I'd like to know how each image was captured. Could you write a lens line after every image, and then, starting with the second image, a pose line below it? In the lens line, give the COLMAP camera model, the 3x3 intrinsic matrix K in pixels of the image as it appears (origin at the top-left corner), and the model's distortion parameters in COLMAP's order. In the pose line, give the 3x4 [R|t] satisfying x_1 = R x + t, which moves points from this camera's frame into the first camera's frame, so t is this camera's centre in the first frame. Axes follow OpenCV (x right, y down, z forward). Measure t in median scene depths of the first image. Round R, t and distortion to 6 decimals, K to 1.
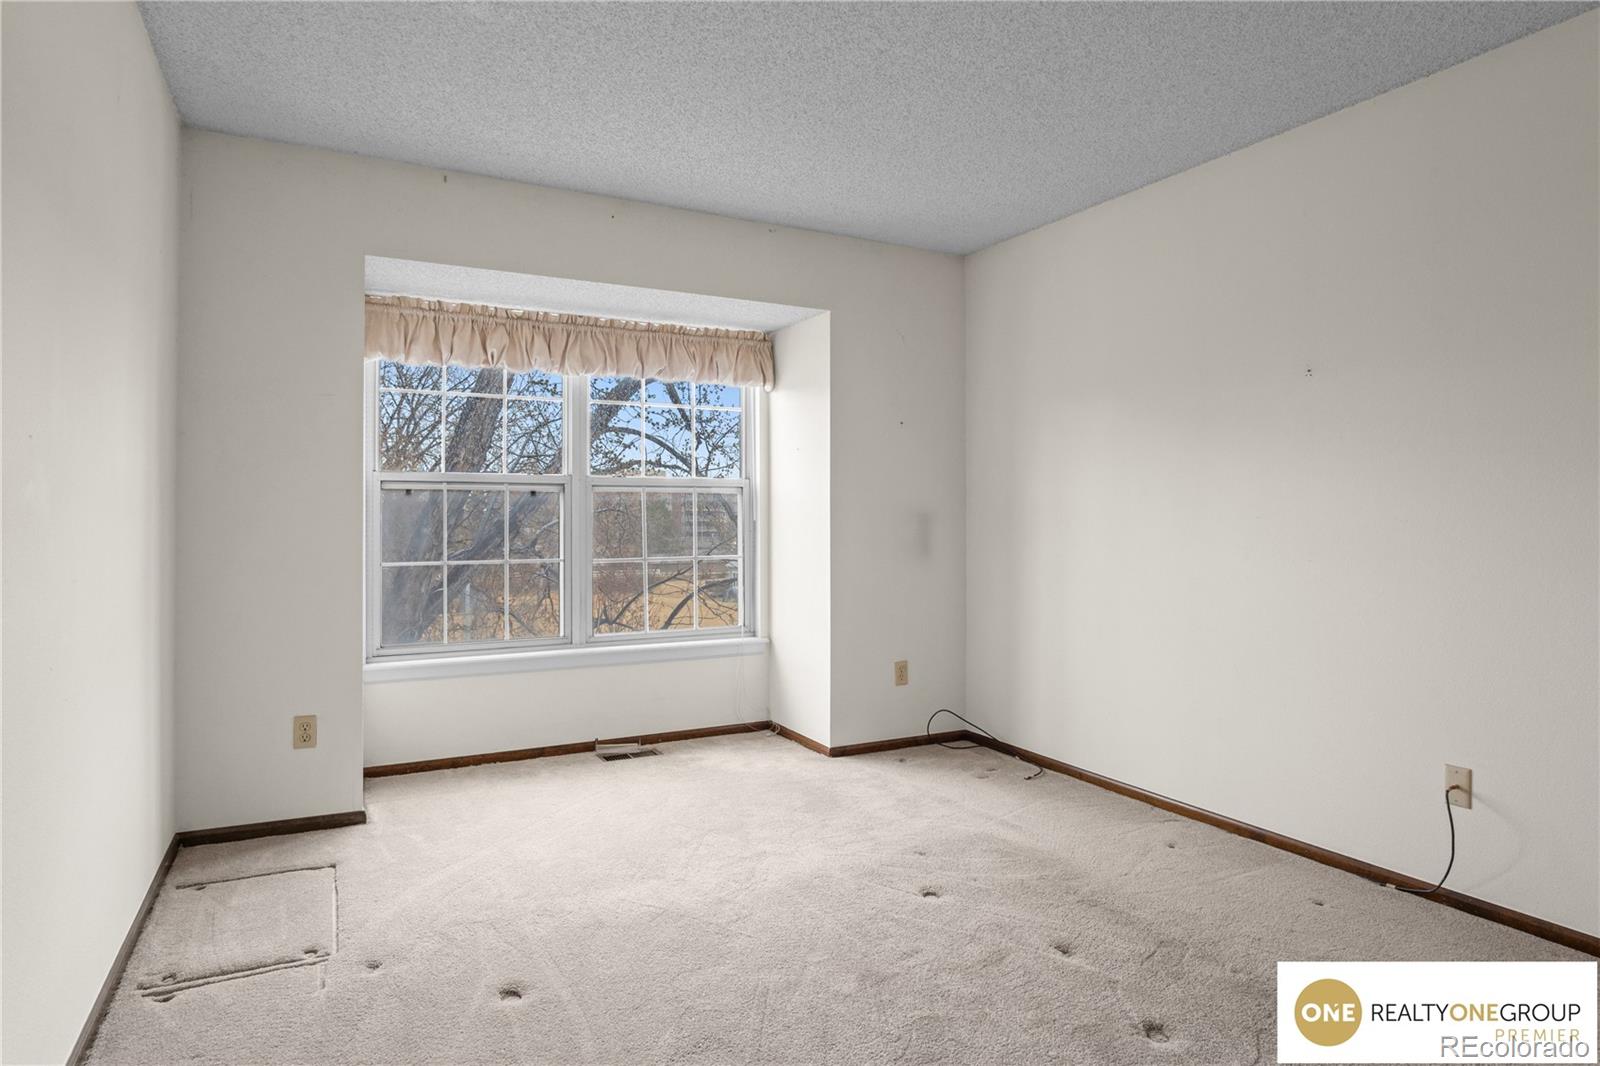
lens RADIAL K [[877.2, 0, 769.0], [0, 877.2, 532.8], [0, 0, 1]] dist [-0.044589, 0.000317]
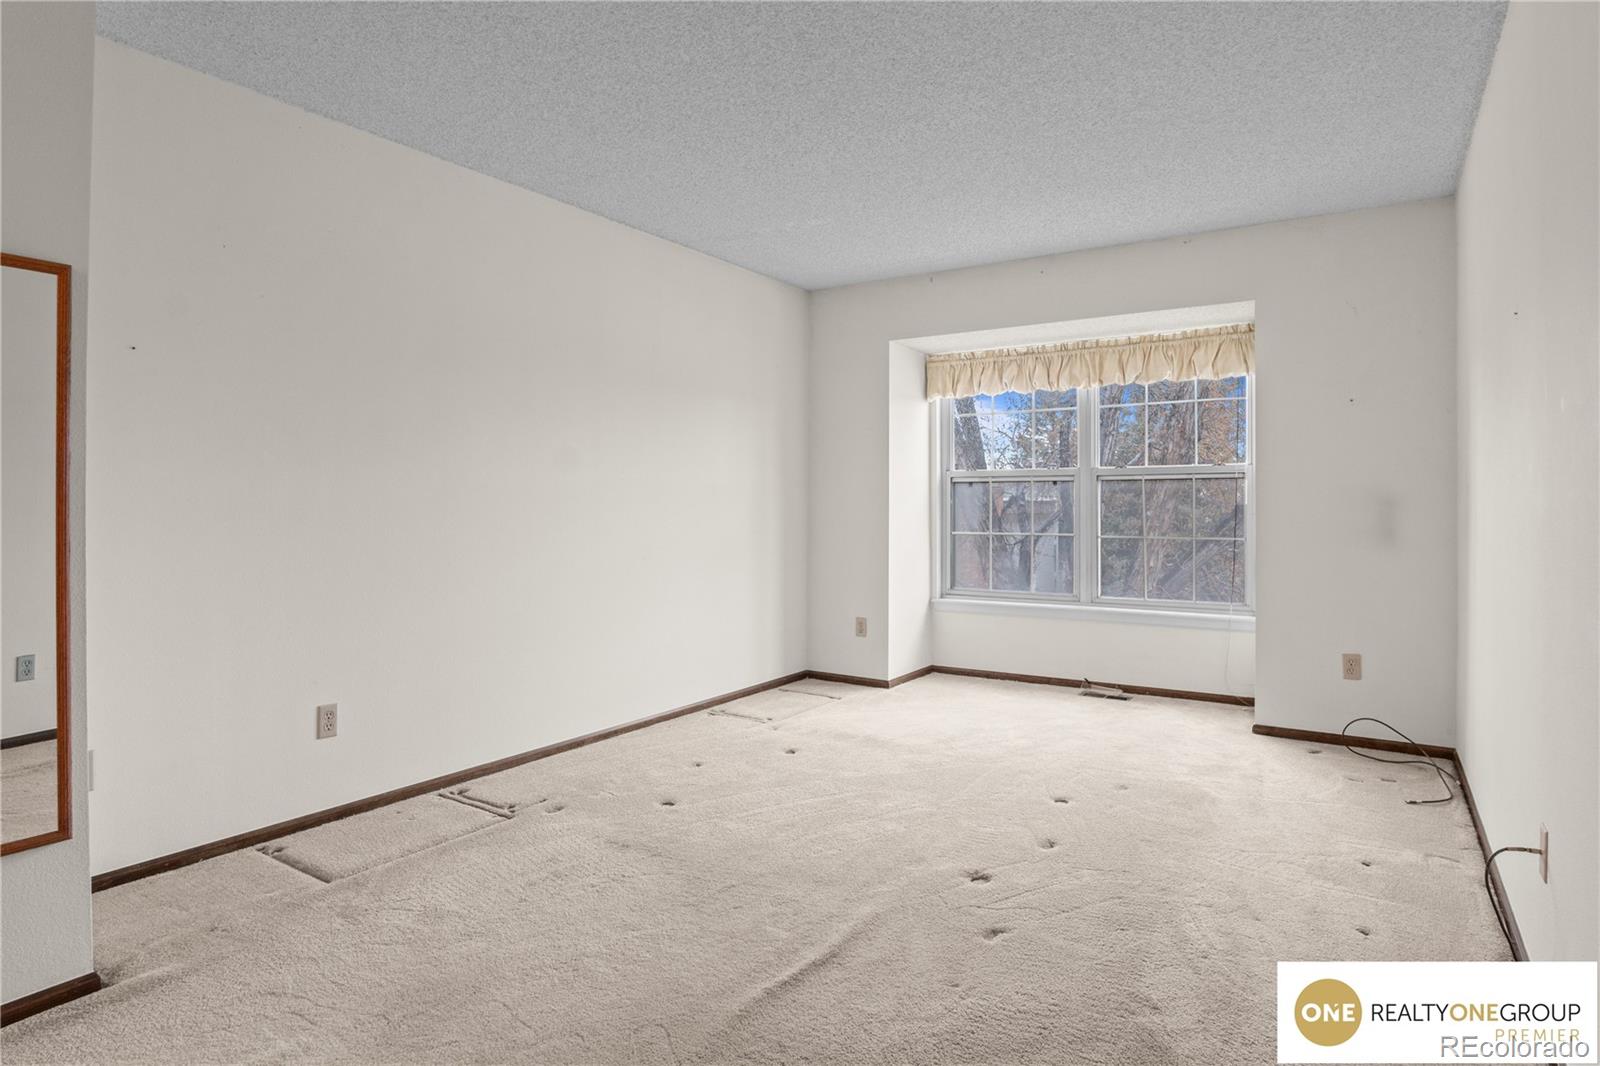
lens RADIAL K [[880.1, 0, 805.2], [0, 880.1, 506.4], [0, 0, 1]] dist [-0.029358, 0.001557]
pose [[0.497971, 0.001793, -0.867192, 0.698258], [-0.015748, 0.999852, -0.006975, 0.005222], [0.867051, 0.017130, 0.497925, 0.029215]]
